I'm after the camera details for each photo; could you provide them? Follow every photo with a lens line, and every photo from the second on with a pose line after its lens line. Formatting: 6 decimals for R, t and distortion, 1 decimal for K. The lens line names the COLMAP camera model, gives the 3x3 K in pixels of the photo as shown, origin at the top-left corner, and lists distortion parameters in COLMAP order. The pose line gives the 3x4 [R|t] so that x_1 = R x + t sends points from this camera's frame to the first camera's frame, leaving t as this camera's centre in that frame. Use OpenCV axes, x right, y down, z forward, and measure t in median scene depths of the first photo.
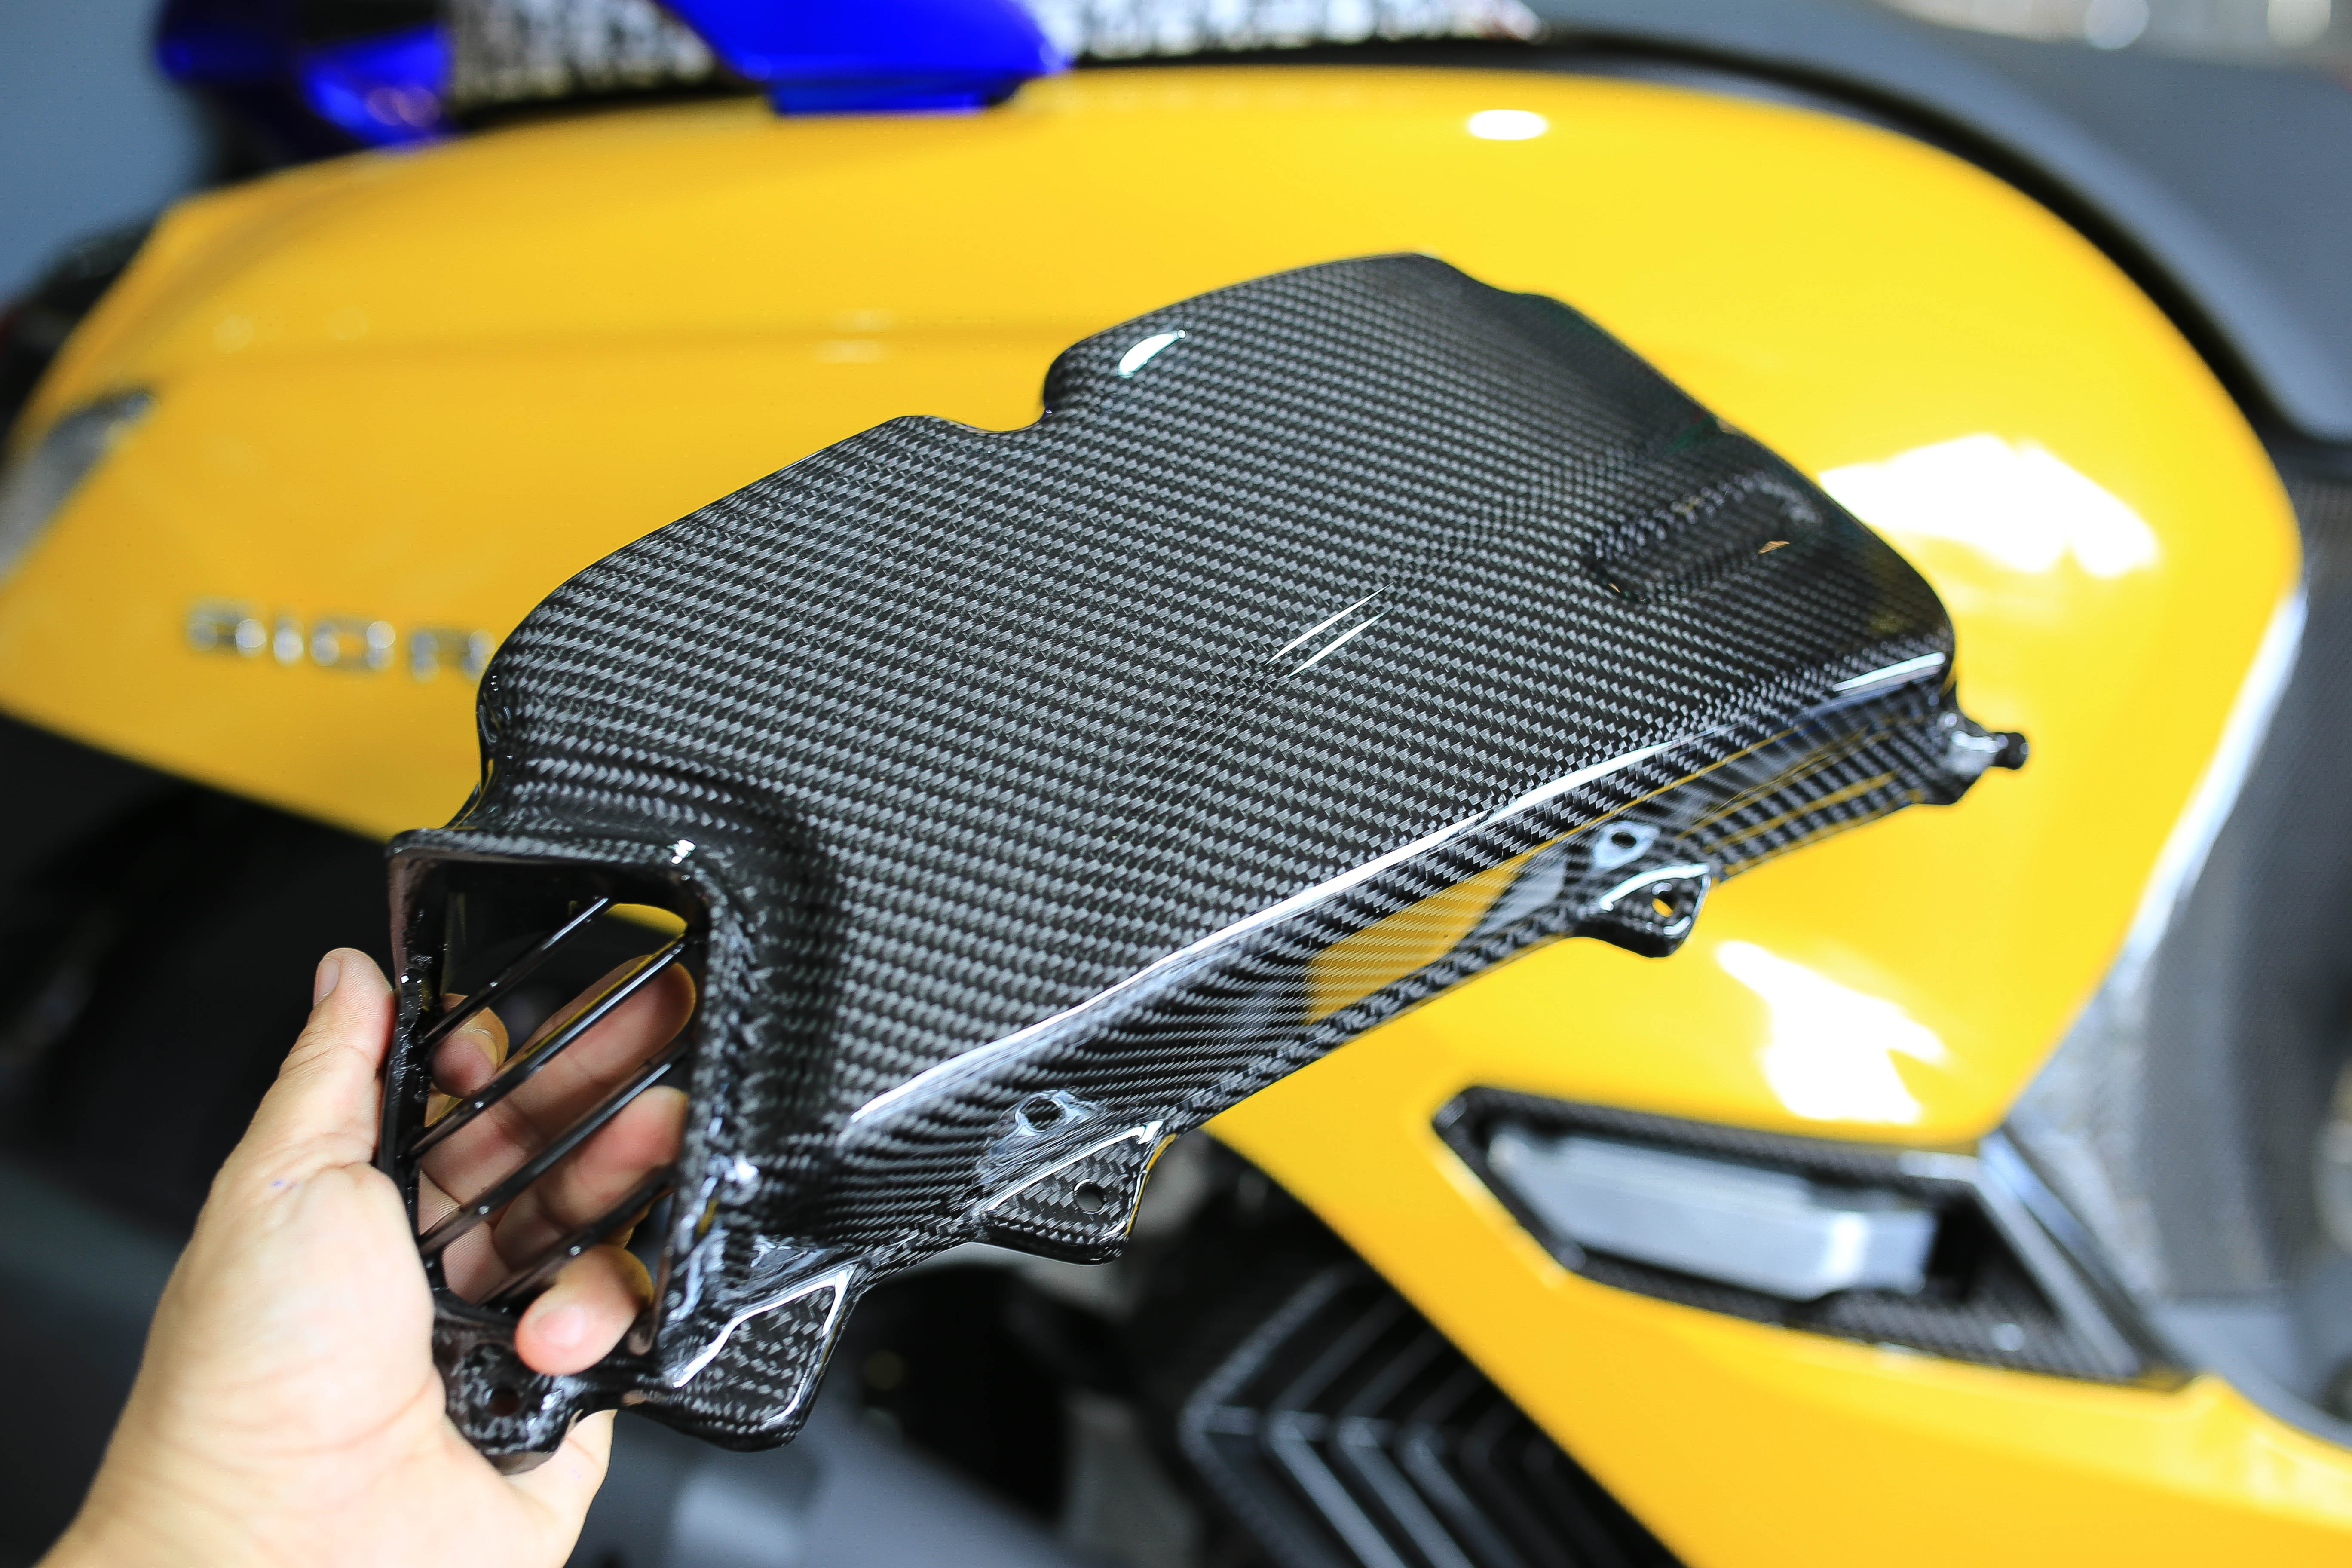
lens RADIAL K [[2457.8, 0, 1176.0], [0, 2457.8, 784.0], [0, 0, 1]] dist [-0.013713, 0.037656]
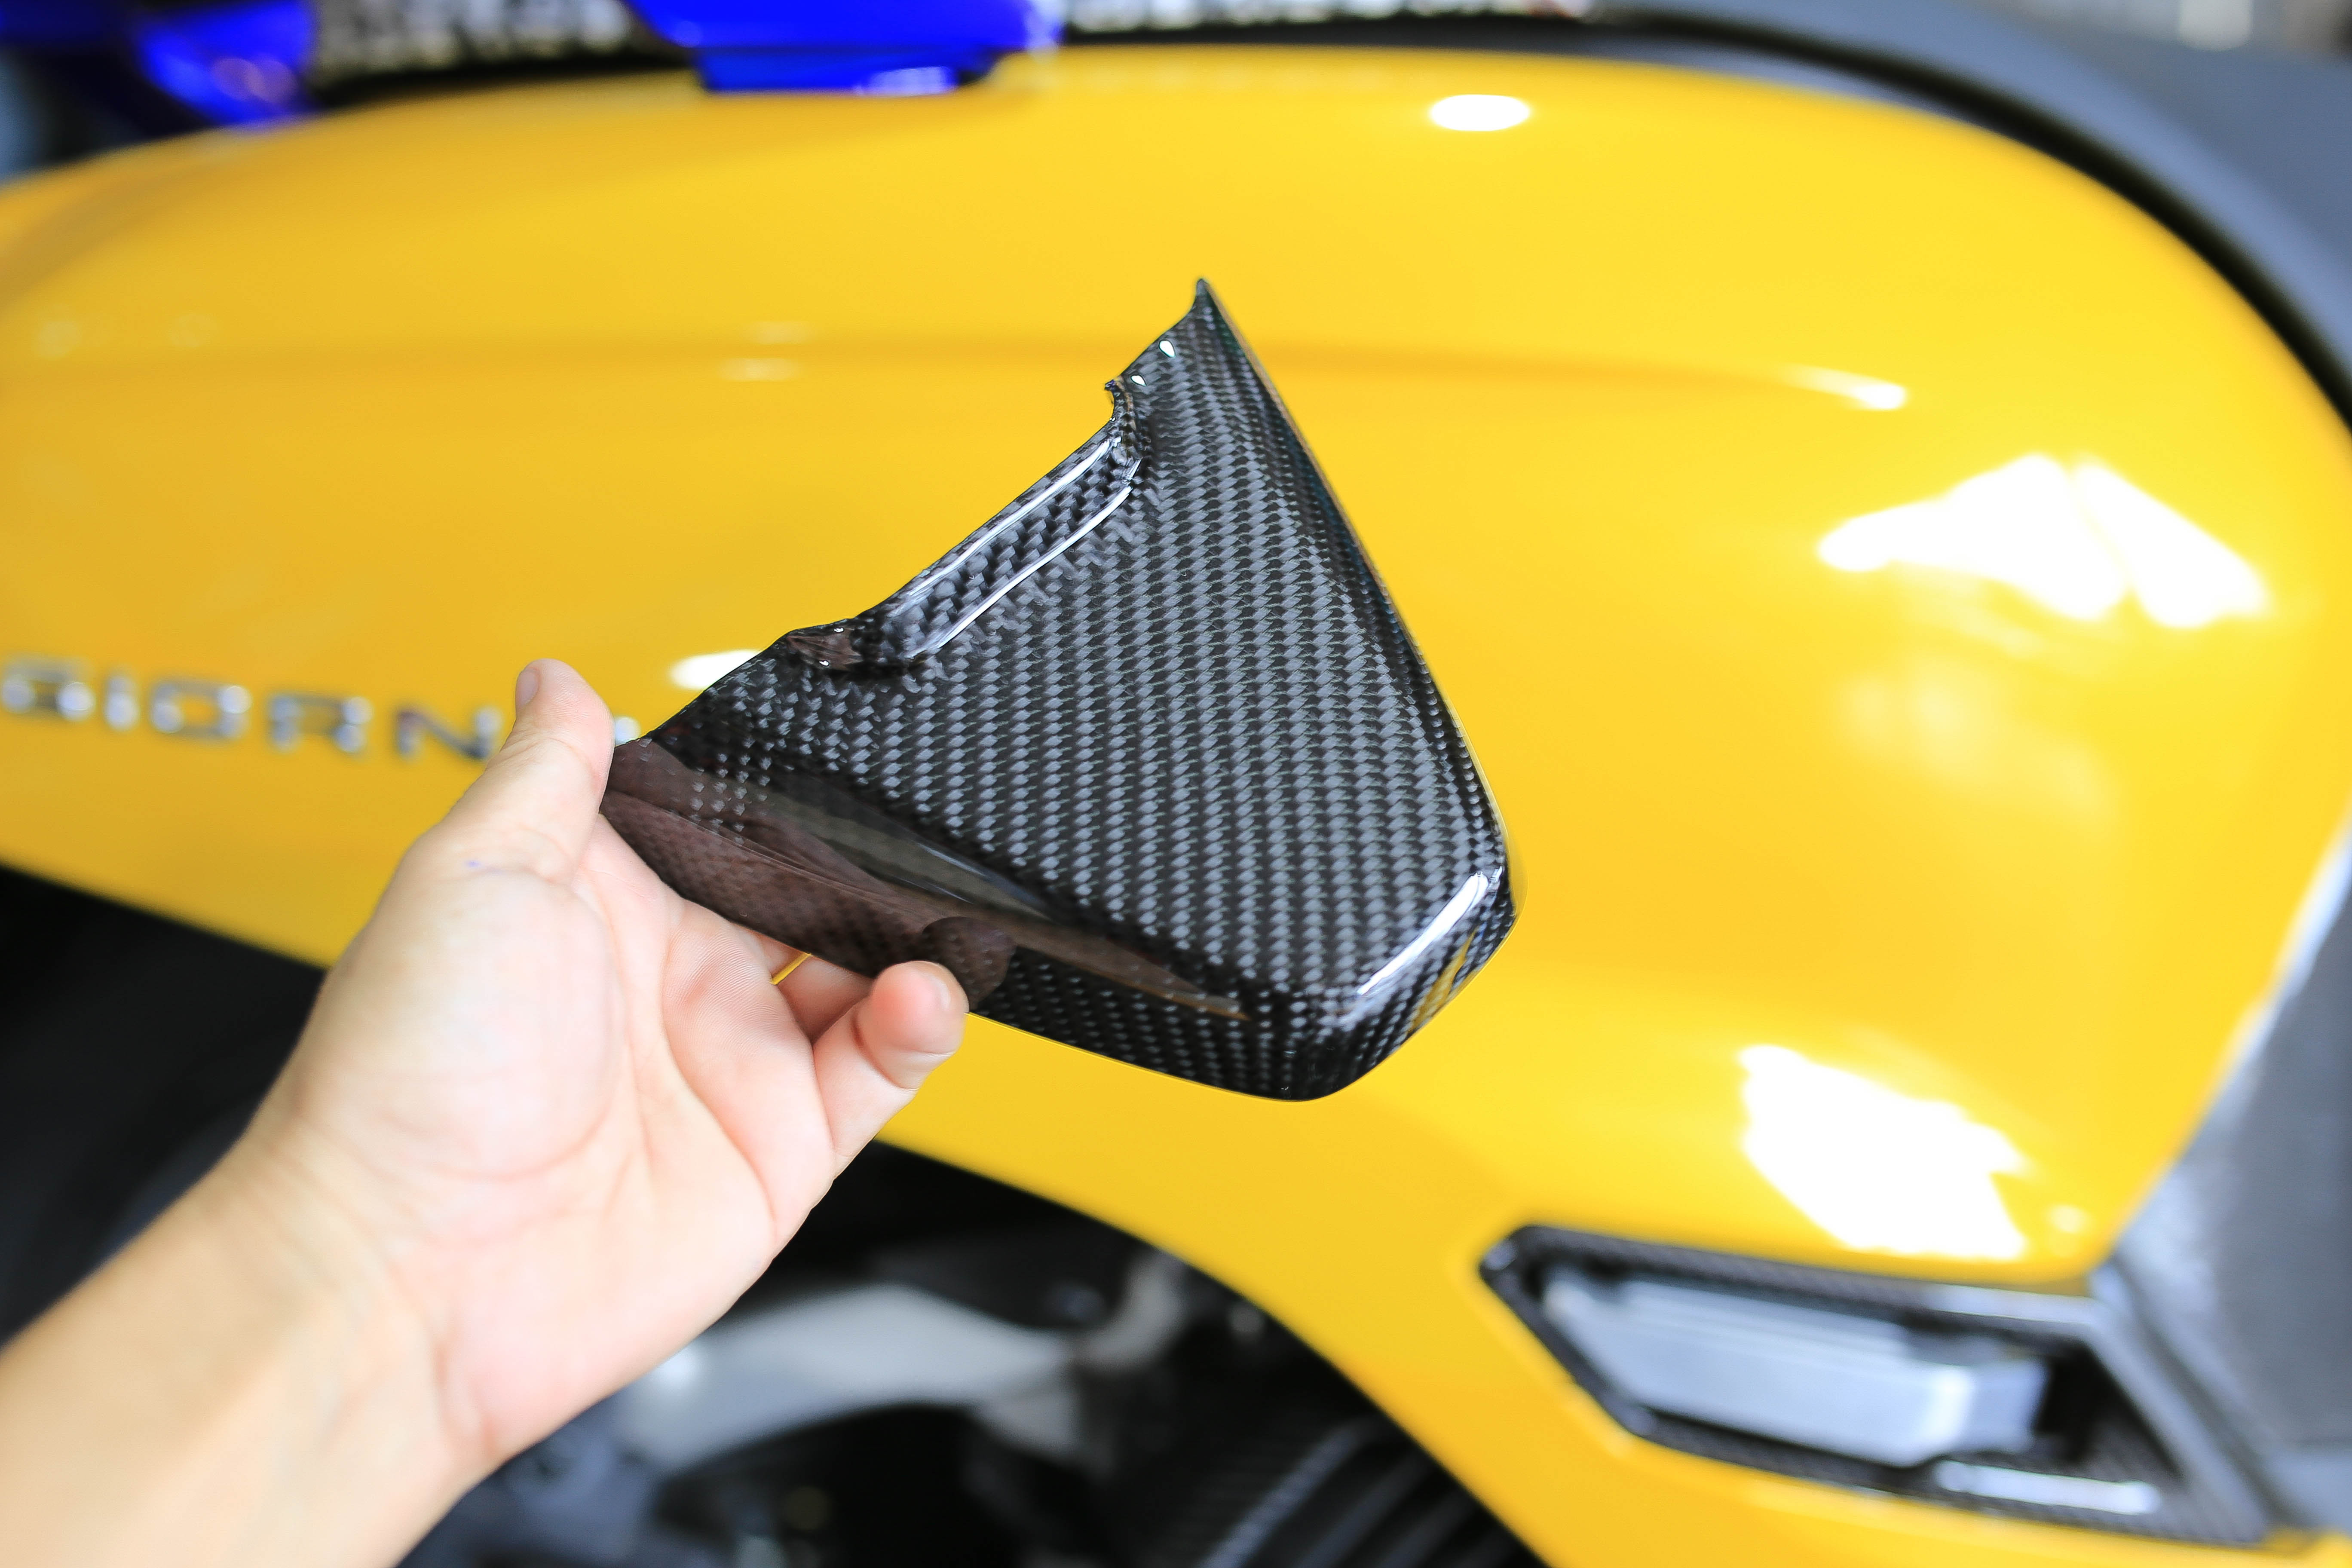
lens RADIAL K [[2457.8, 0, 1176.0], [0, 2457.8, 784.0], [0, 0, 1]] dist [-0.013713, 0.037656]
pose [[0.998153, -0.000620, 0.060745, -0.051894], [0.000825, 0.999994, -0.003359, -0.028079], [-0.060742, 0.003403, 0.998148, 0.137105]]
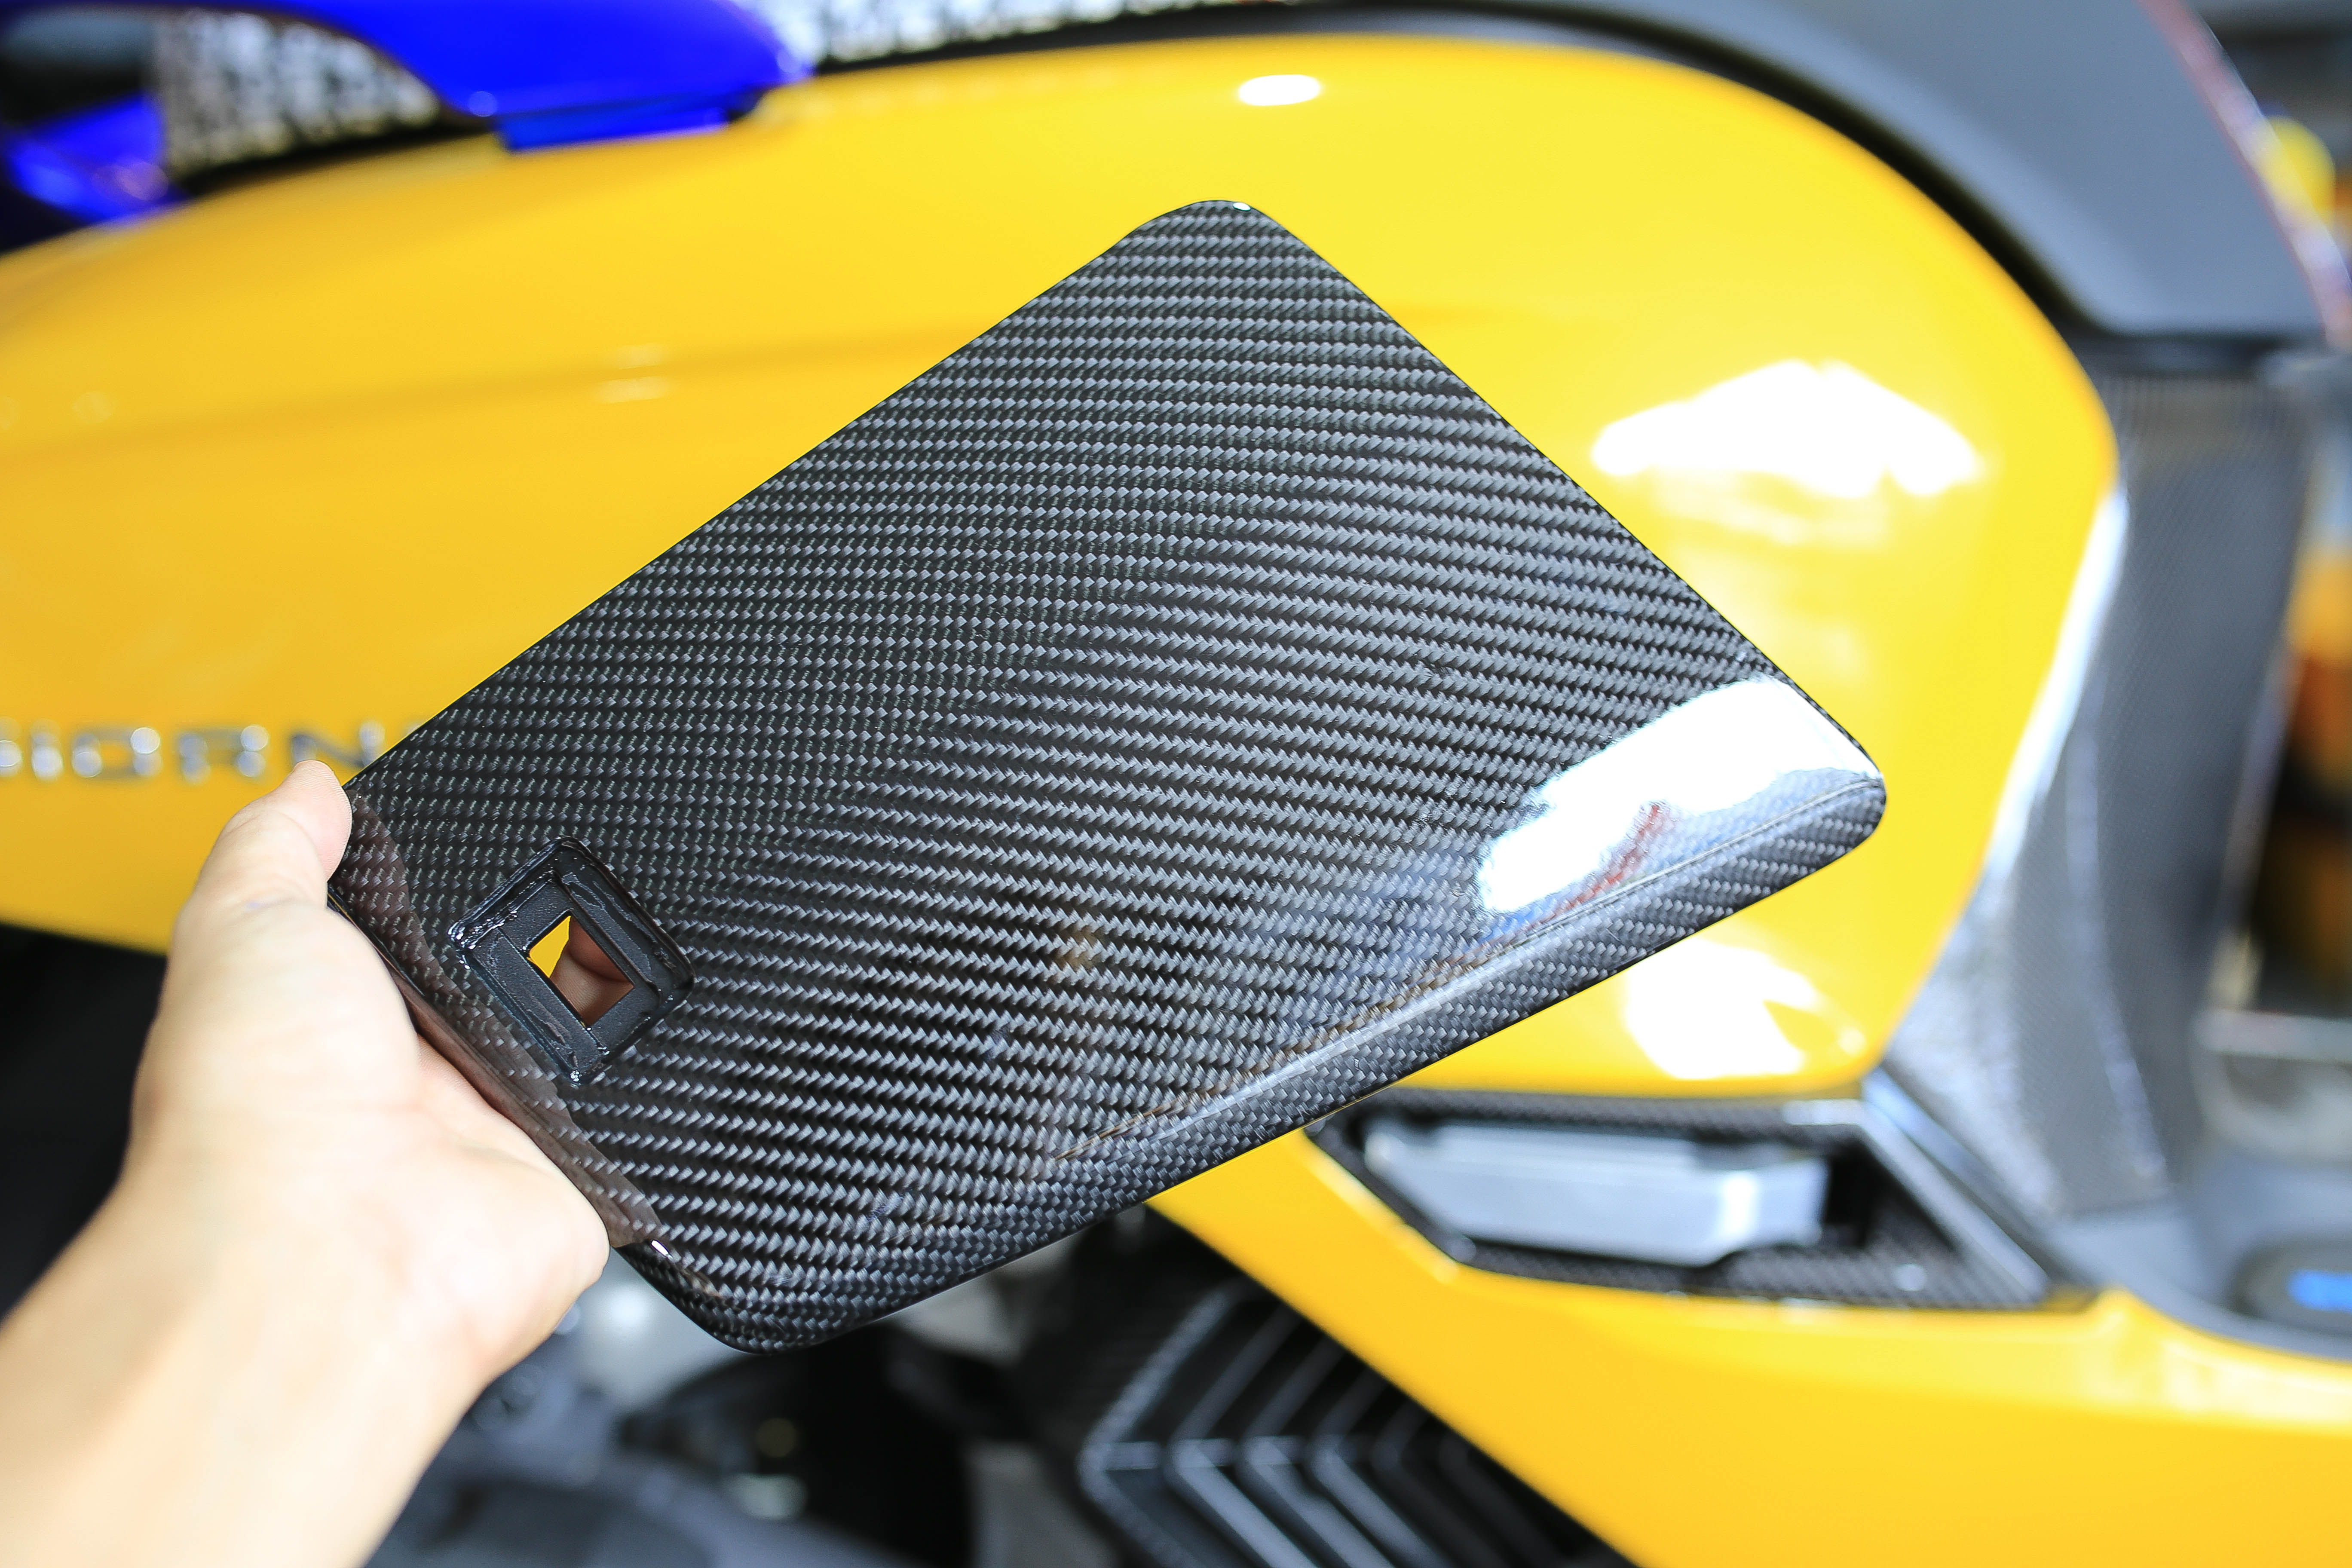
lens RADIAL K [[2448.1, 0, 1188.8], [0, 2448.1, 774.3], [0, 0, 1]] dist [-0.004657, 0.024680]
pose [[0.992648, -0.107259, 0.056076, 0.019781], [0.107294, 0.994224, 0.002392, -0.006939], [-0.056009, 0.003643, 0.998424, 0.040361]]
